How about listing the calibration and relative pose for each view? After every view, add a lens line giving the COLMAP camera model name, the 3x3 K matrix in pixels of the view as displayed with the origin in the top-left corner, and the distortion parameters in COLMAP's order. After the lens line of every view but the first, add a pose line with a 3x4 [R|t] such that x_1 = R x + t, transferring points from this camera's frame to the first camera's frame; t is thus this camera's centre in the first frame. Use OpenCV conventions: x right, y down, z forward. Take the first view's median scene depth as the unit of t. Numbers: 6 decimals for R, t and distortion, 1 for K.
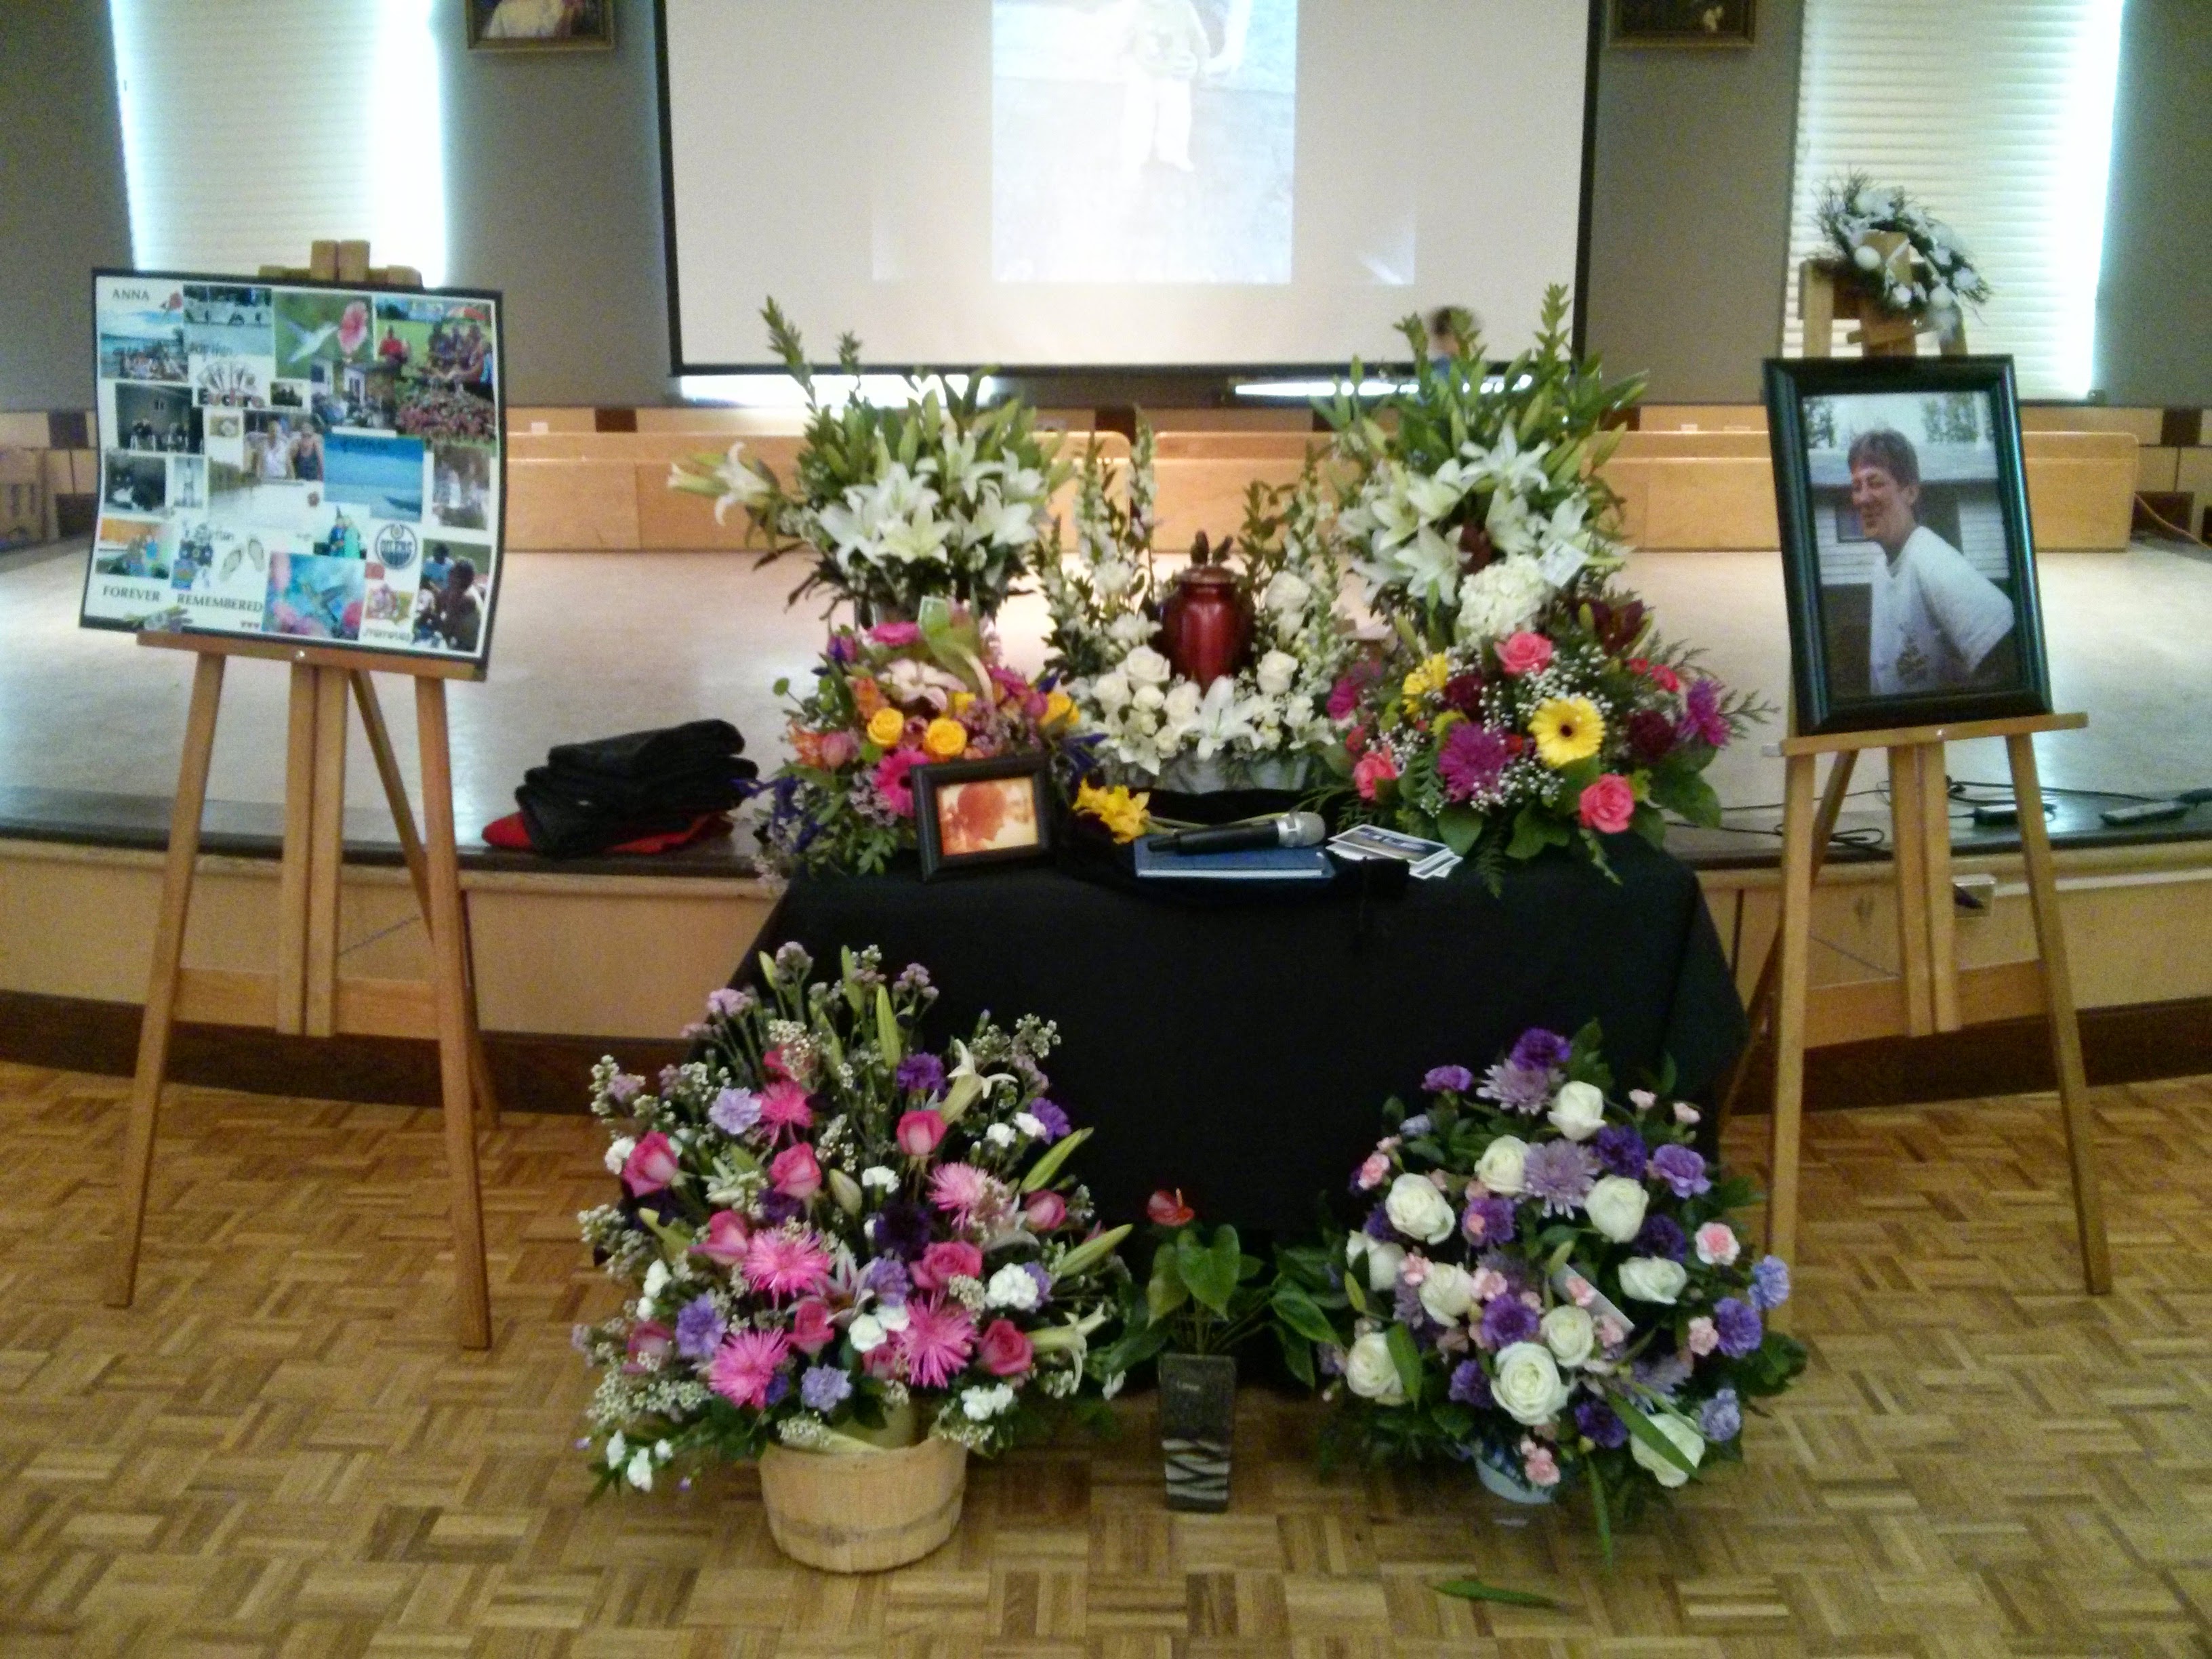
lens RADIAL K [[2043.5, 0, 1090.6], [0, 2043.5, 781.6], [0, 0, 1]] dist [0.015170, -0.157766]
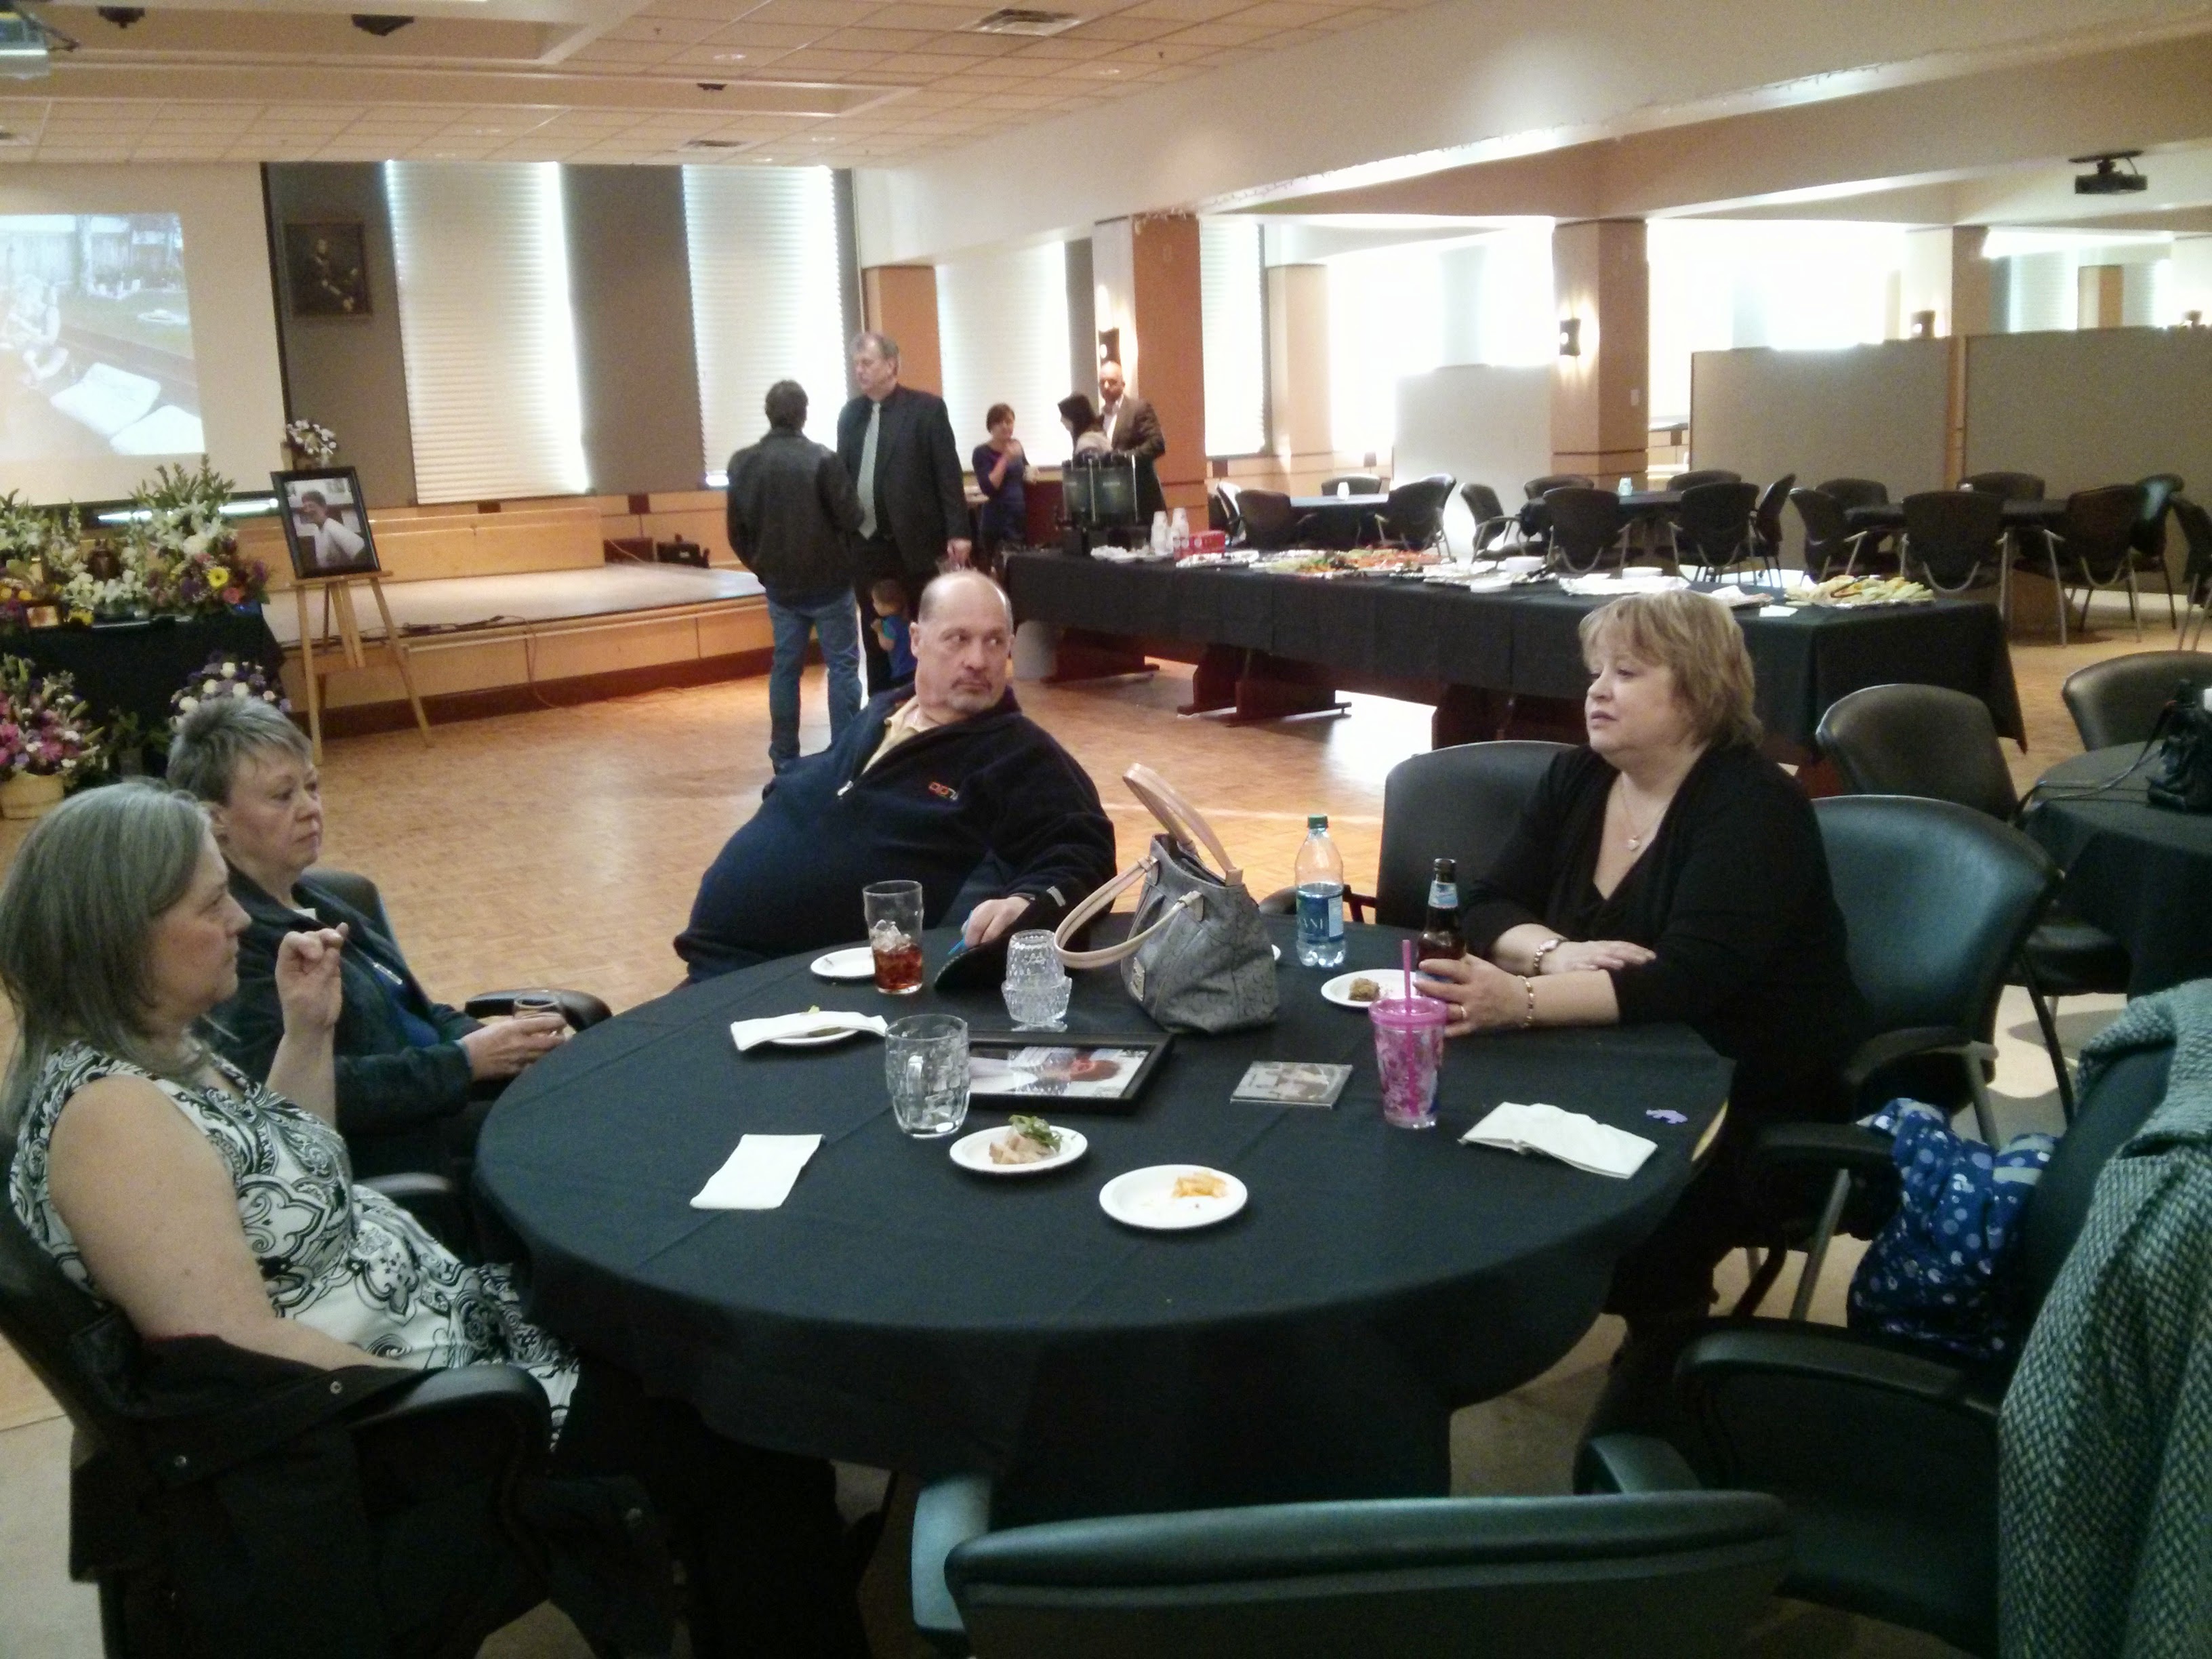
lens RADIAL K [[2043.5, 0, 1090.6], [0, 2043.5, 781.6], [0, 0, 1]] dist [0.015170, -0.157766]
pose [[0.862013, -0.122292, 0.491912, -0.223592], [0.156853, 0.987183, -0.029445, 0.613186], [-0.482007, 0.102540, 0.870147, -2.545455]]
